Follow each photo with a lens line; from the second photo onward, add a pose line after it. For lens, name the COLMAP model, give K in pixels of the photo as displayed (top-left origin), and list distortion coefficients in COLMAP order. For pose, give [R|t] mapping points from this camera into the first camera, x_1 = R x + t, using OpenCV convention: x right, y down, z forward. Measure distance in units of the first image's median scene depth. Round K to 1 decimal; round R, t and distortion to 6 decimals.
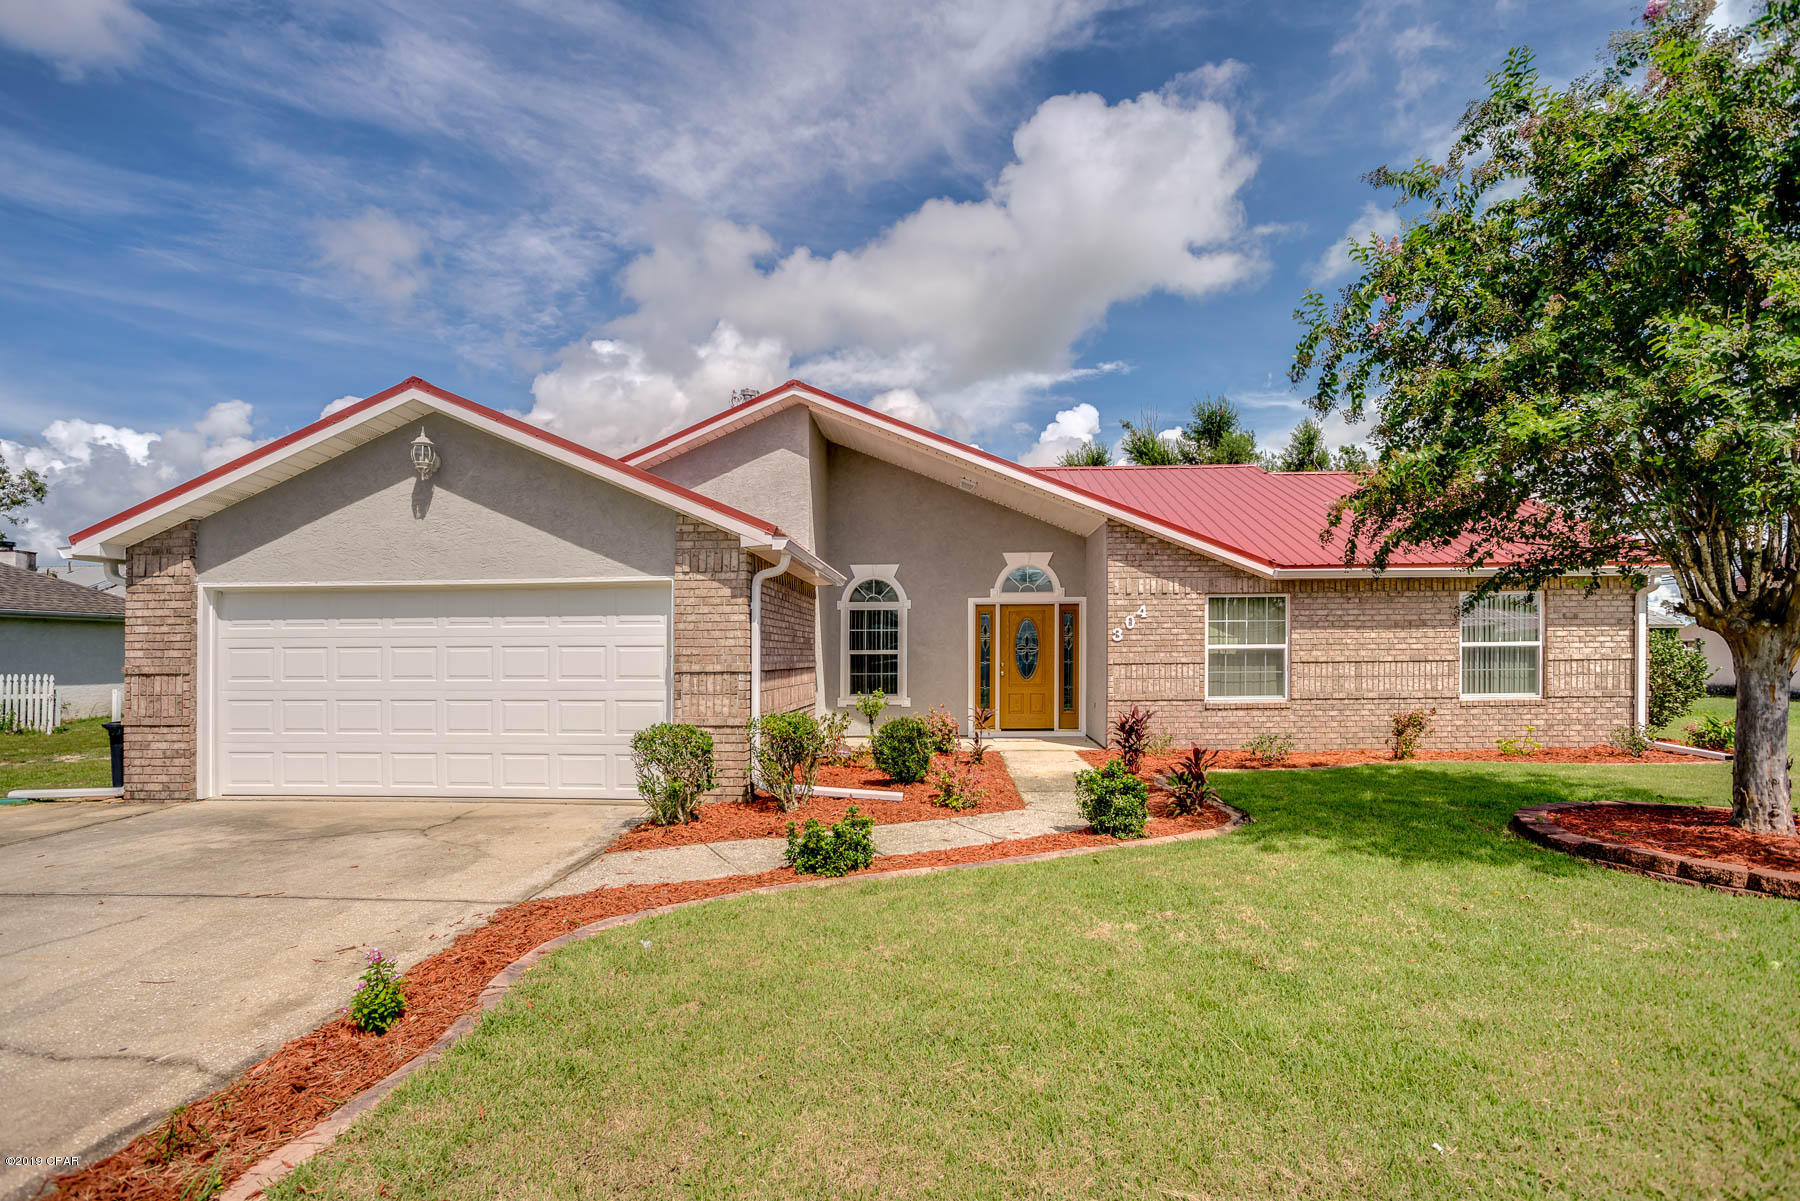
lens RADIAL K [[886.4, 0, 900.0], [0, 886.4, 600.5], [0, 0, 1]] dist [-0.044115, 0.024050]
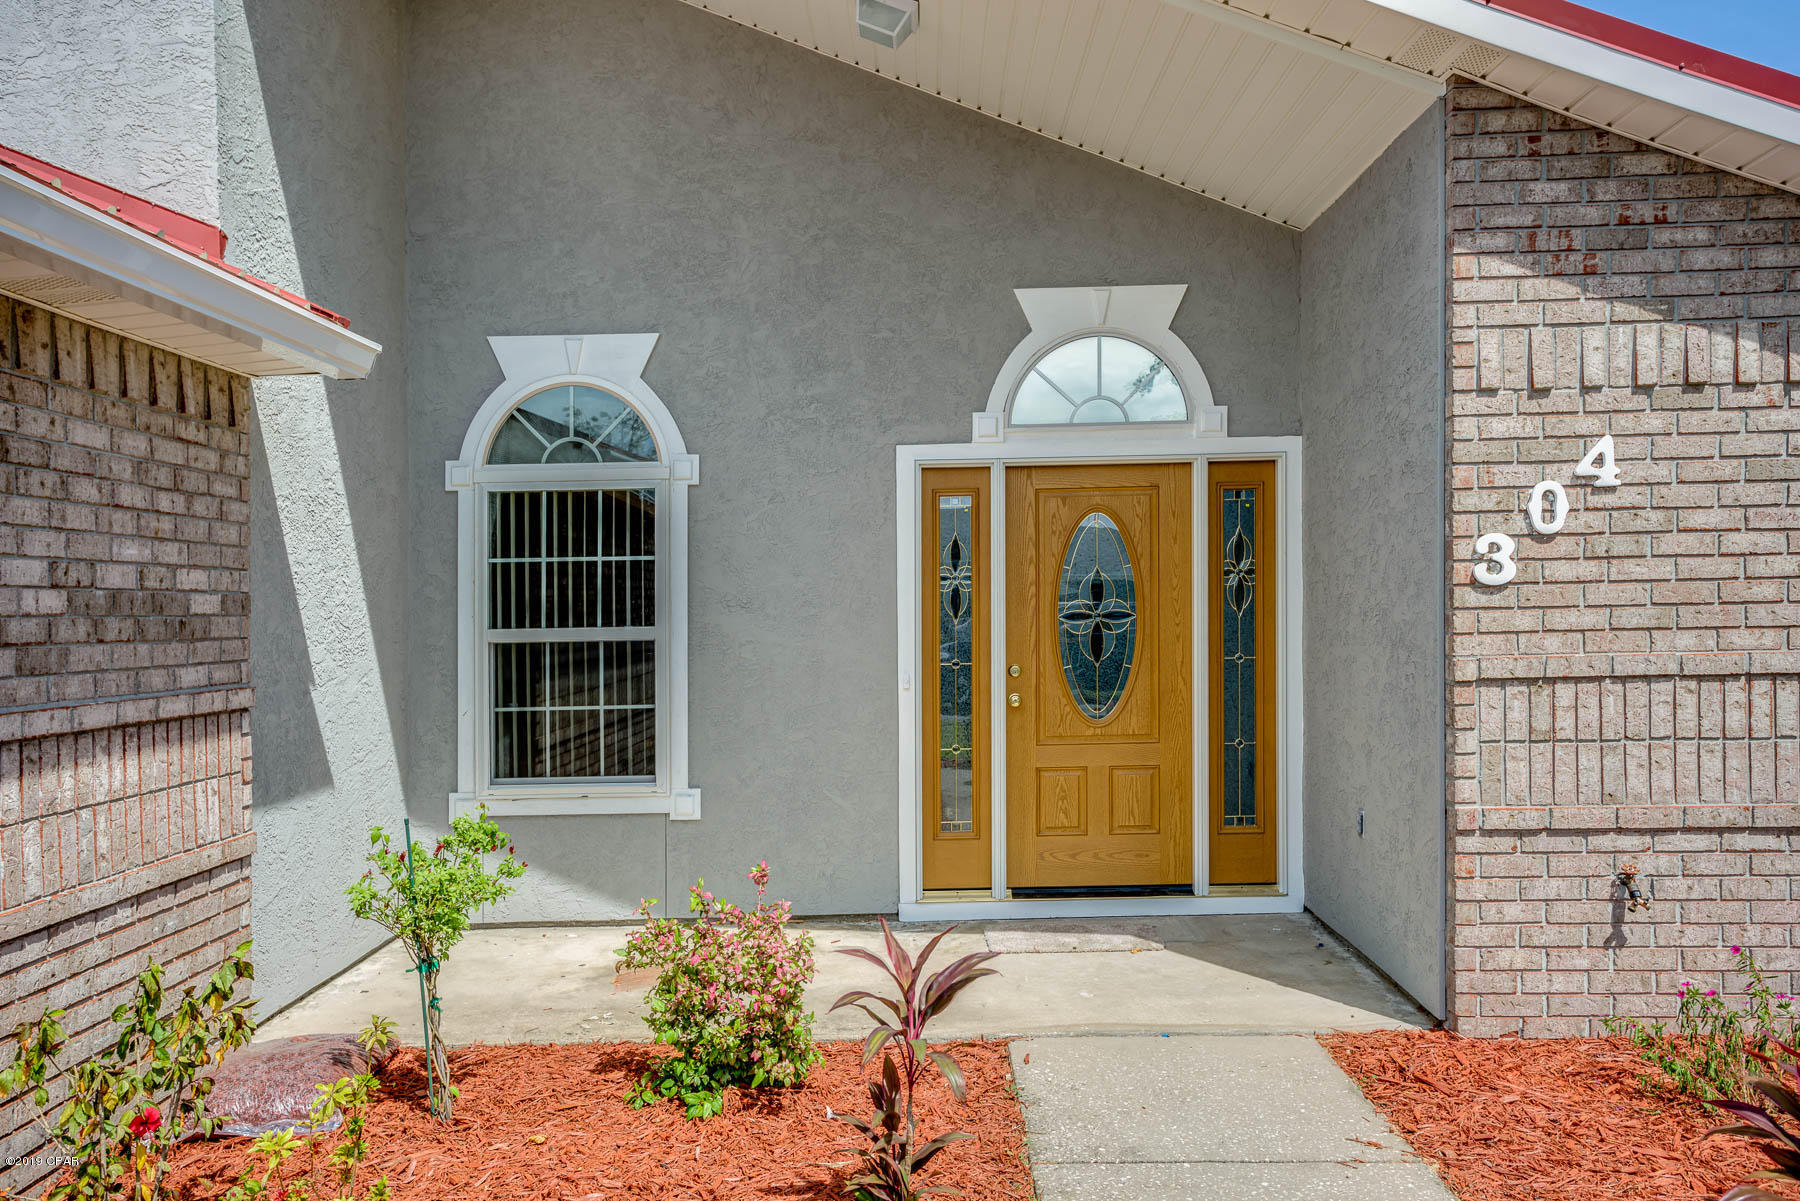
lens RADIAL K [[1425.2, 0, 876.3], [0, 1425.2, 599.9], [0, 0, 1]] dist [-0.000357, -0.000957]
pose [[0.999551, -0.012982, 0.027013, 0.066054], [0.011566, 0.998584, 0.051919, 0.027411], [-0.027649, -0.051583, 0.998286, 0.615038]]
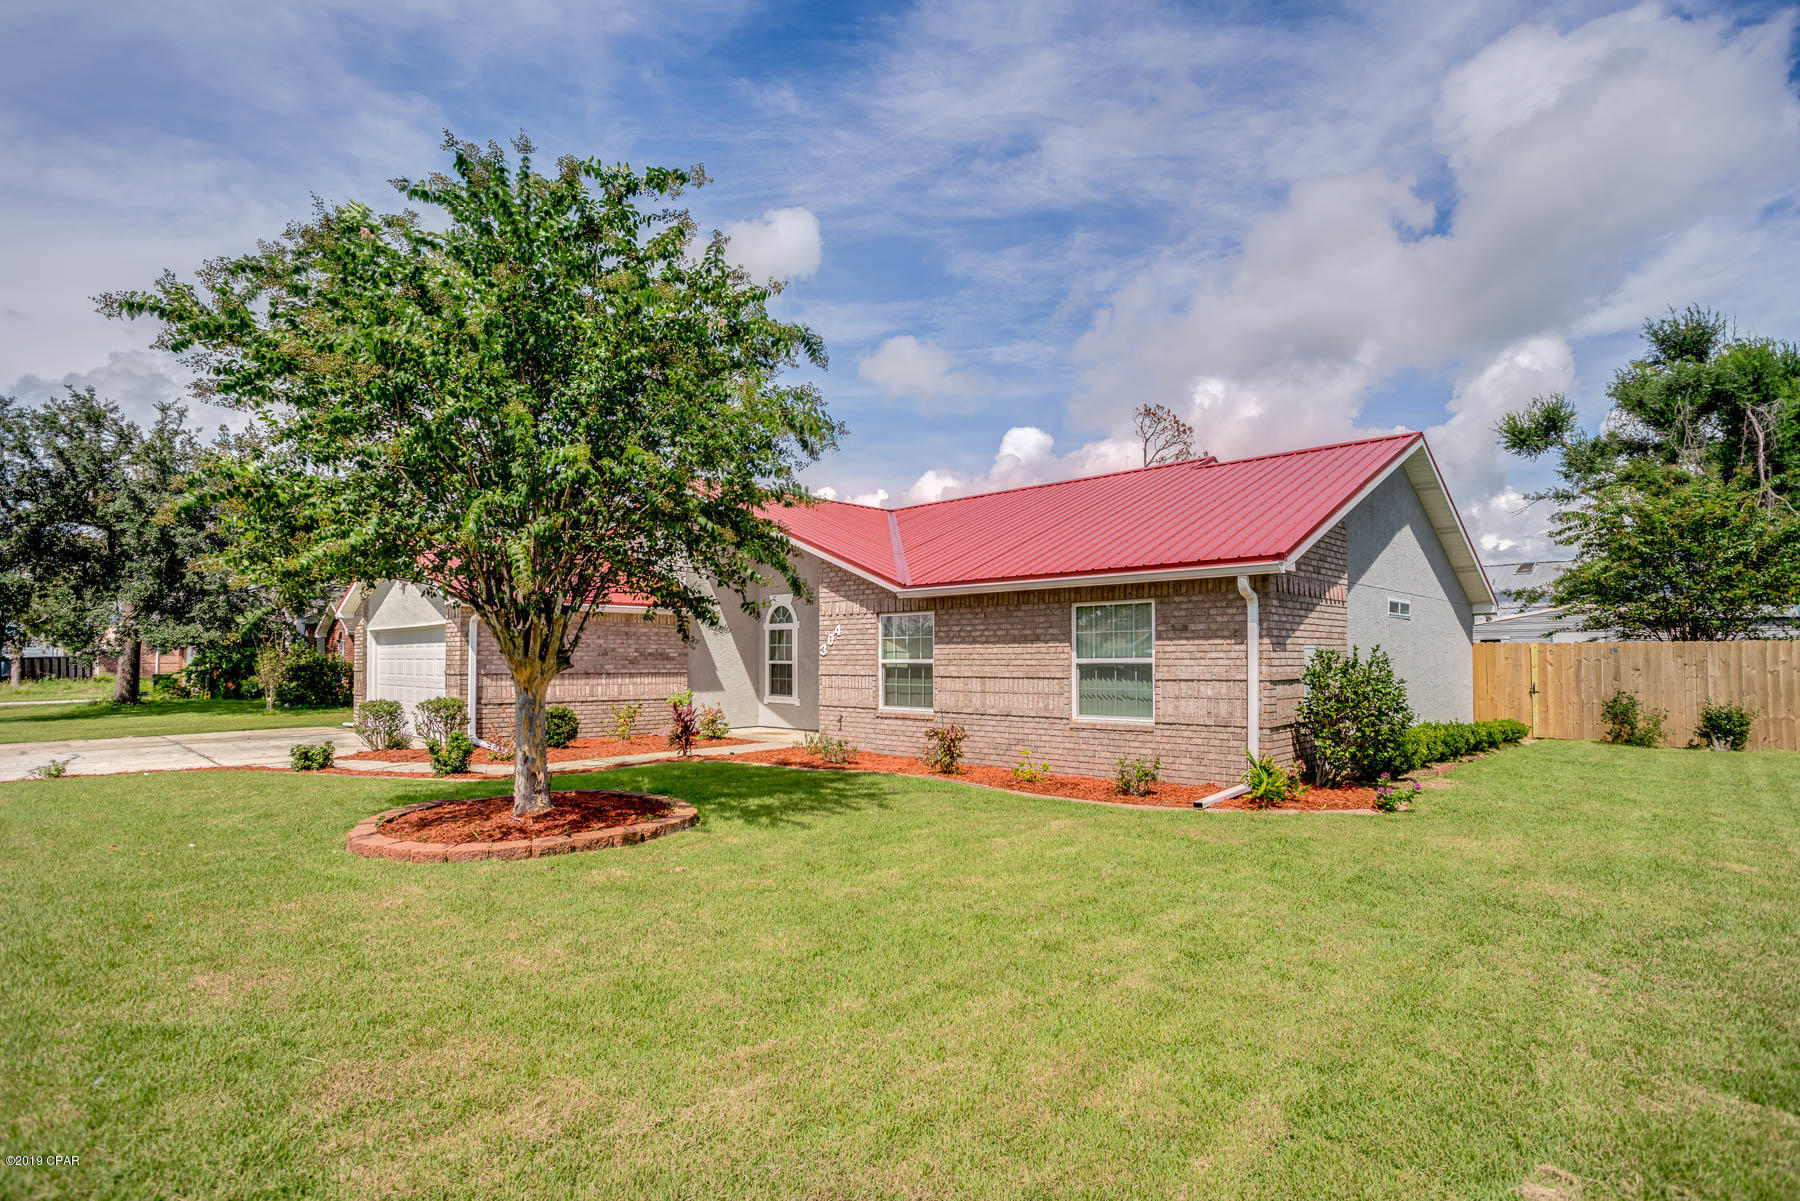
lens RADIAL K [[886.4, 0, 900.0], [0, 886.4, 600.5], [0, 0, 1]] dist [-0.044115, 0.024050]
pose [[0.750007, -0.038035, -0.660336, 1.100909], [0.035070, 0.999228, -0.017722, -0.002725], [0.660500, -0.009867, 0.750762, 0.178120]]
